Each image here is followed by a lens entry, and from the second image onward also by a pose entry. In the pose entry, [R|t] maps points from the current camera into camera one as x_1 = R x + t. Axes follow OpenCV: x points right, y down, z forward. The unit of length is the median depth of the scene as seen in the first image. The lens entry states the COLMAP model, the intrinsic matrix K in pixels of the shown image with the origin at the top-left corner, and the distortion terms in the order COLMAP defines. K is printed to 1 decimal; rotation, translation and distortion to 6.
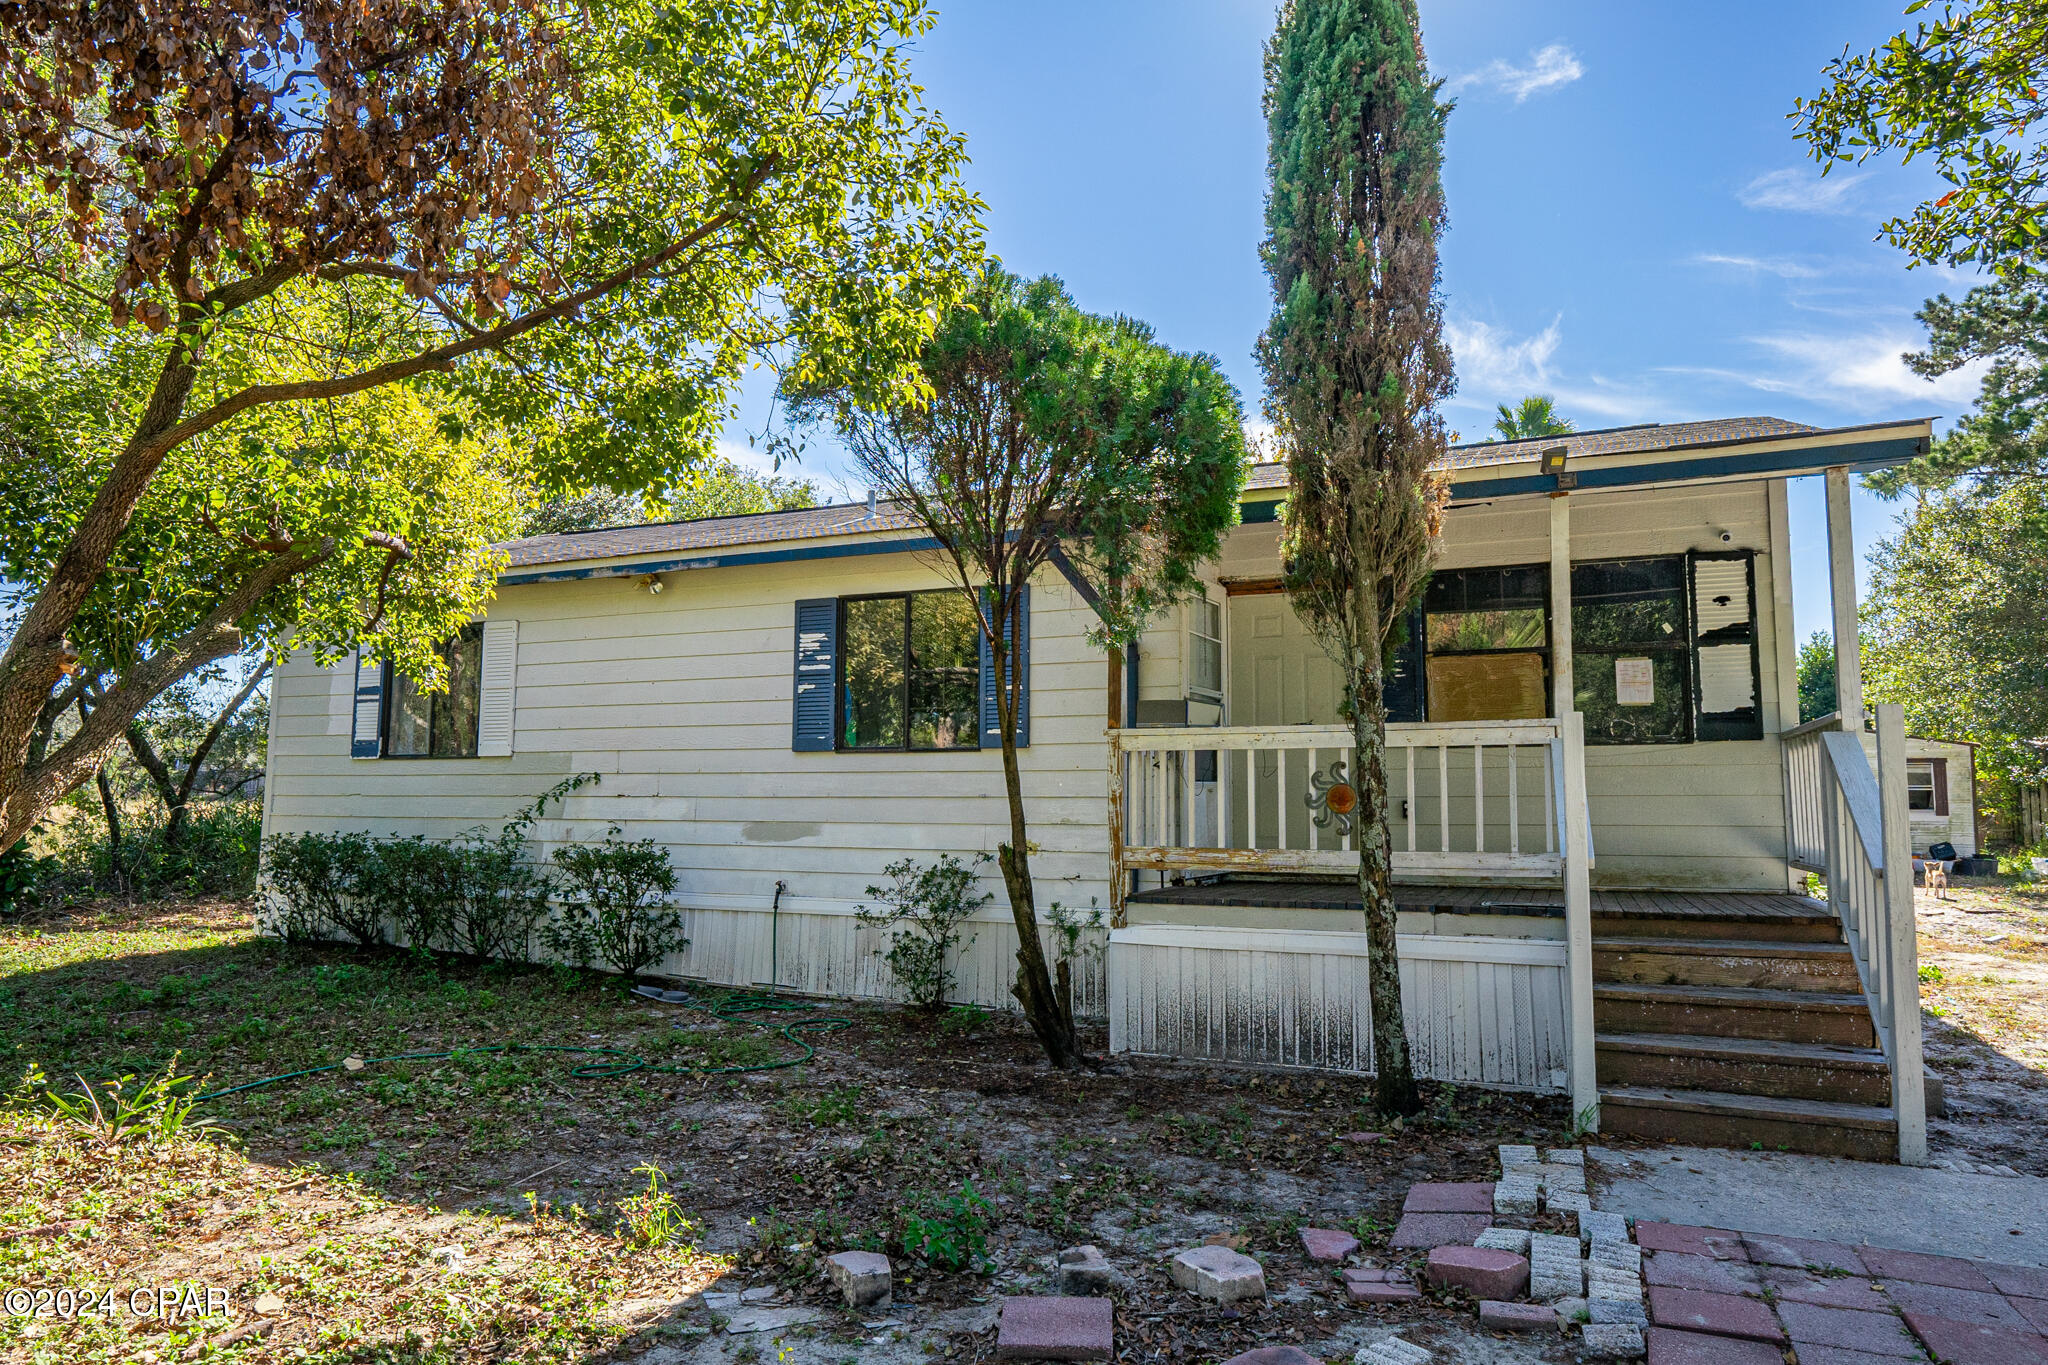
lens RADIAL K [[1275.8, 0, 1024.0], [0, 1275.8, 682.5], [0, 0, 1]] dist [-0.032423, 0.030377]
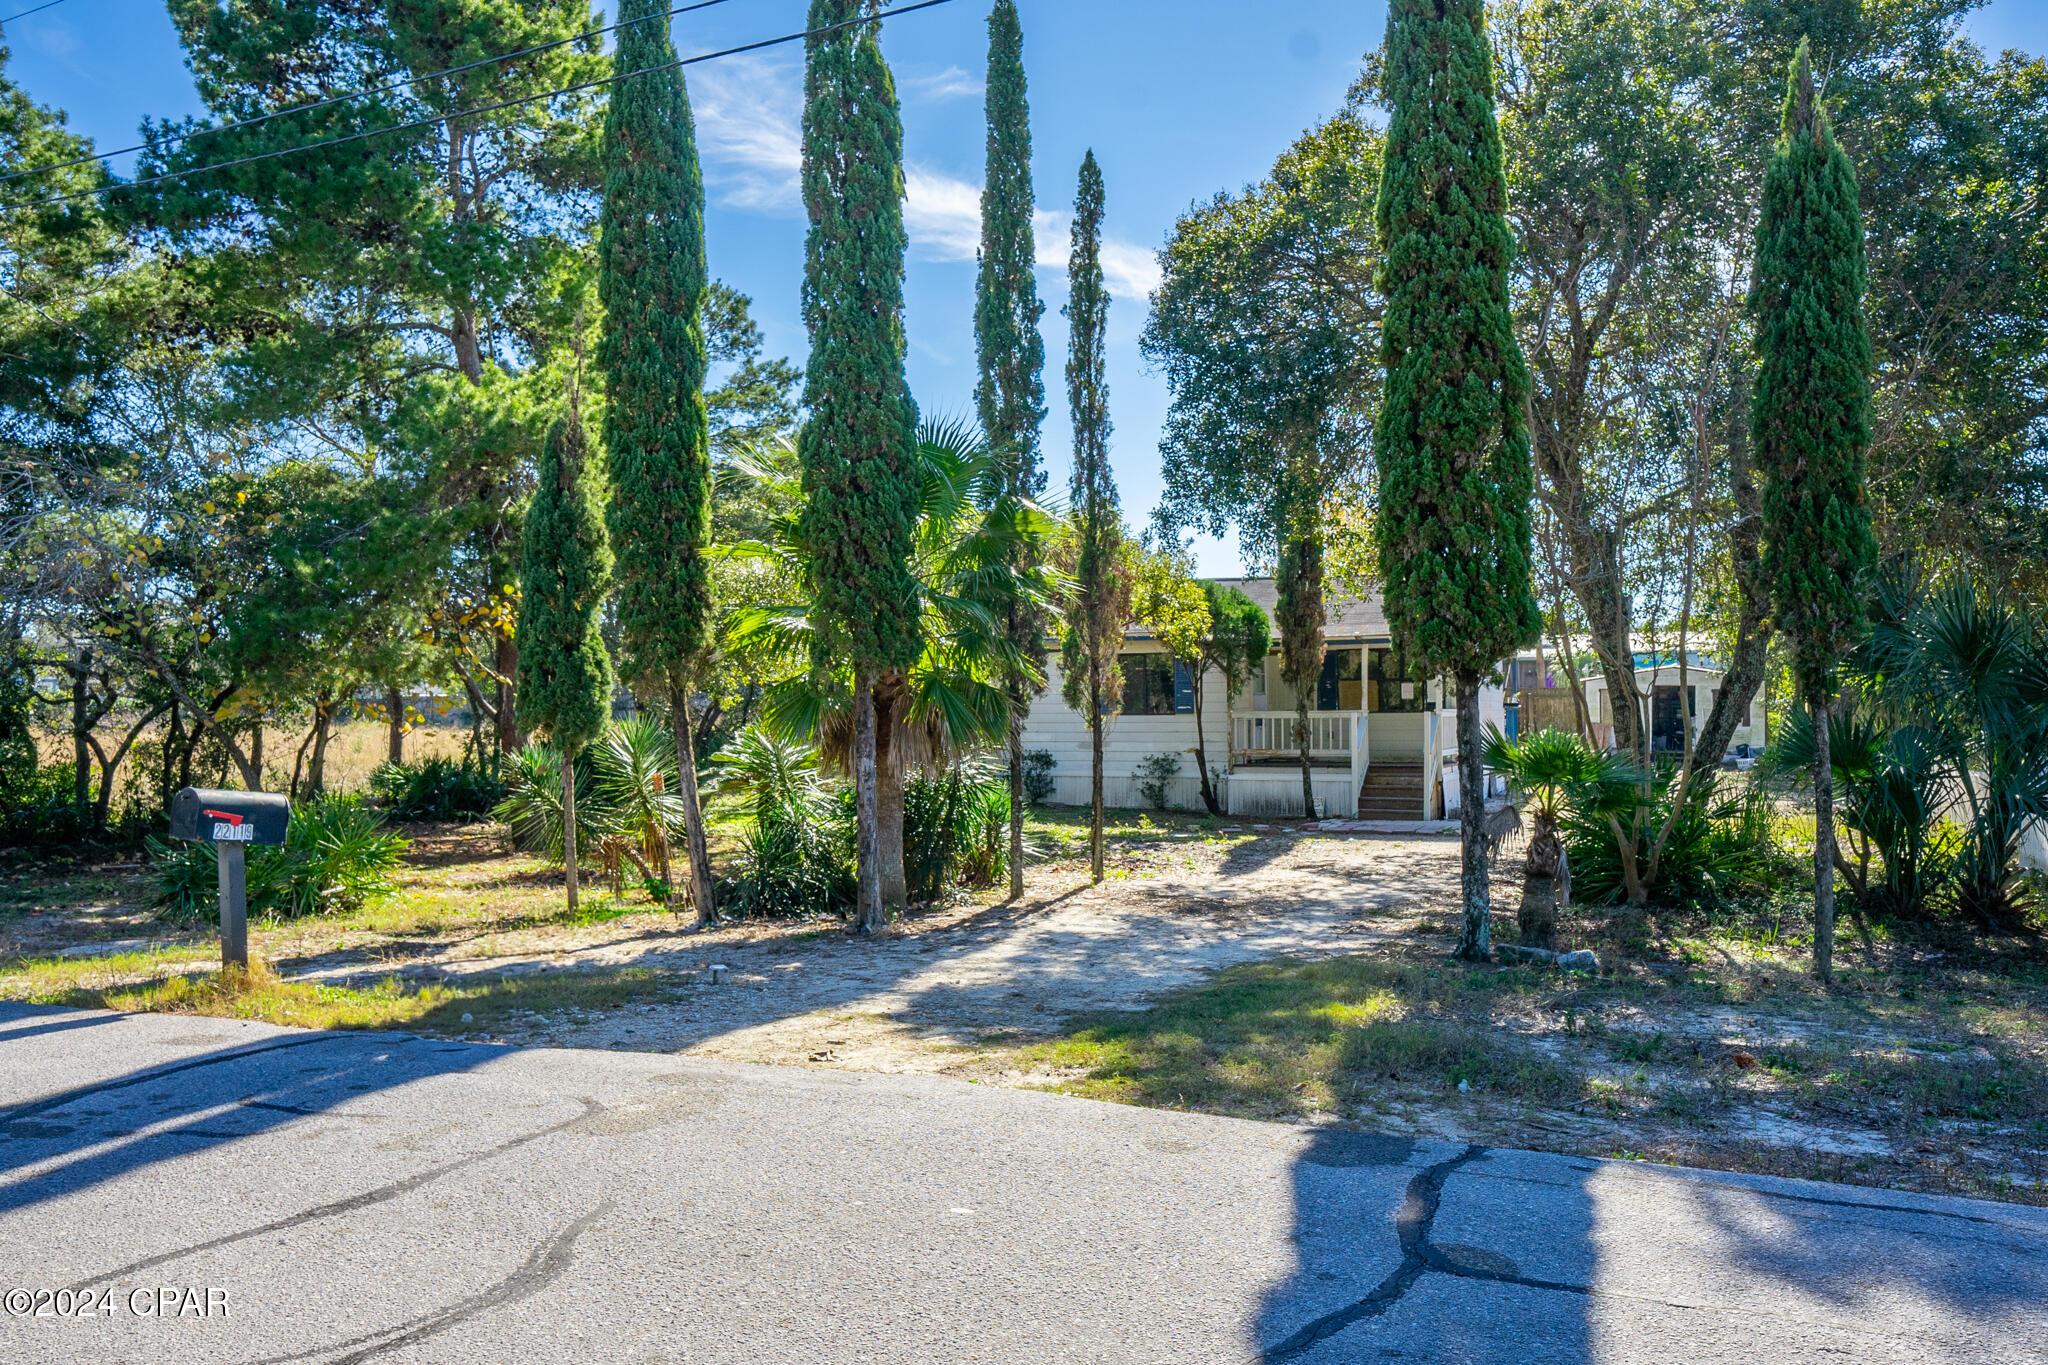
lens RADIAL K [[1515.7, 0, 1024.0], [0, 1515.7, 682.5], [0, 0, 1]] dist [0.001177, 0.048166]
pose [[0.999864, -0.012473, -0.010789, -0.363337], [0.013262, 0.996978, 0.076541, -0.302192], [0.009802, -0.076674, 0.997008, -2.506457]]
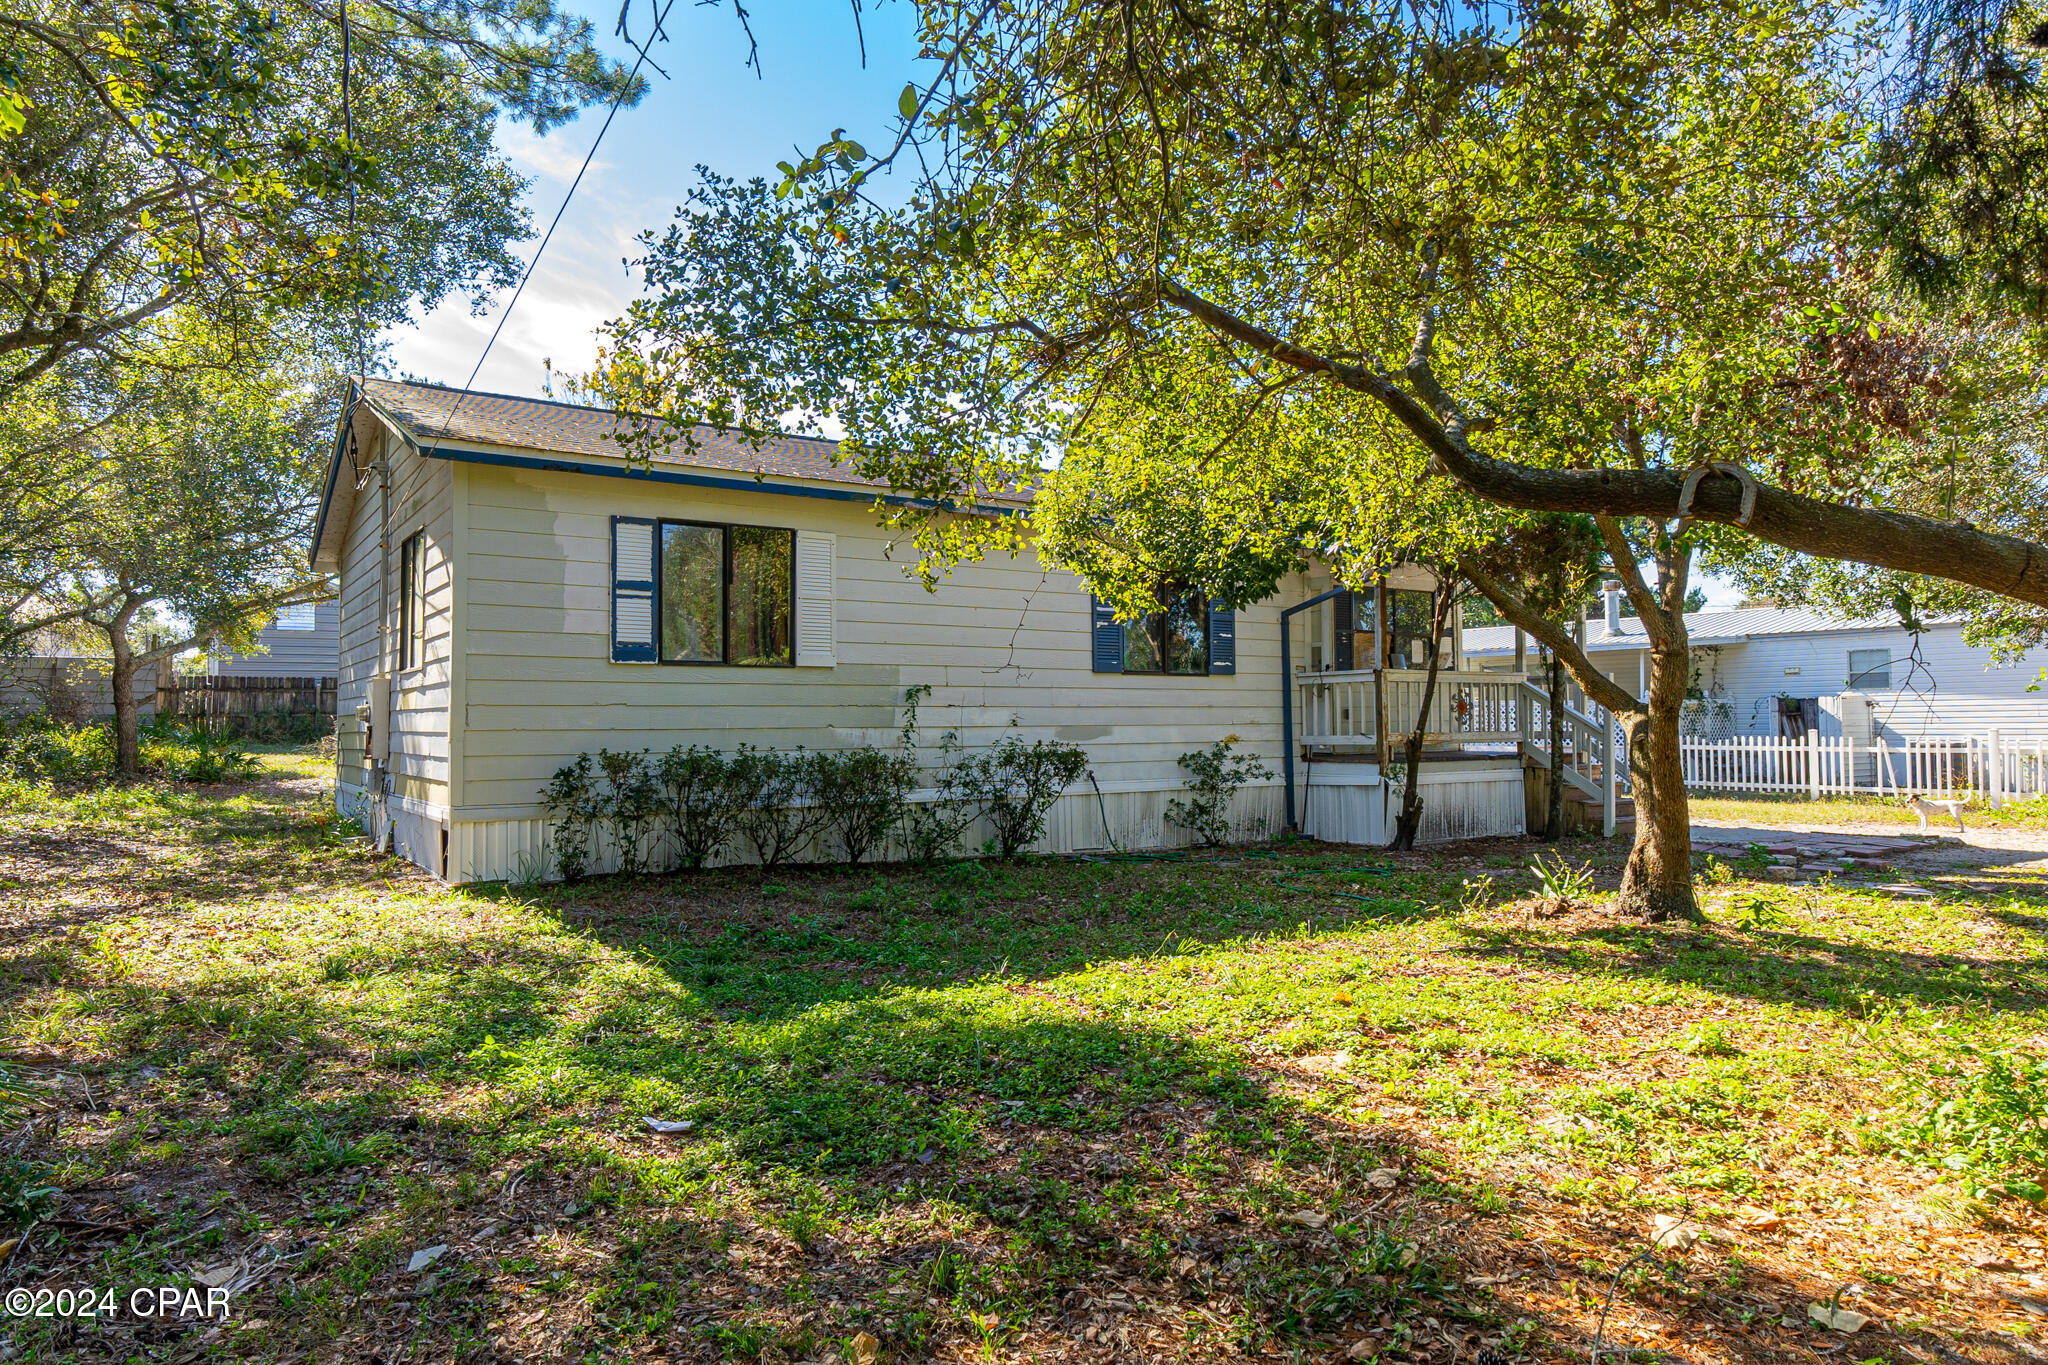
lens RADIAL K [[1275.8, 0, 1024.0], [0, 1275.8, 682.5], [0, 0, 1]] dist [-0.032423, 0.030377]
pose [[0.516898, 0.018175, 0.855854, -1.649891], [-0.072765, 0.997089, 0.022772, 0.049248], [-0.852949, -0.074047, 0.516716, 0.459799]]
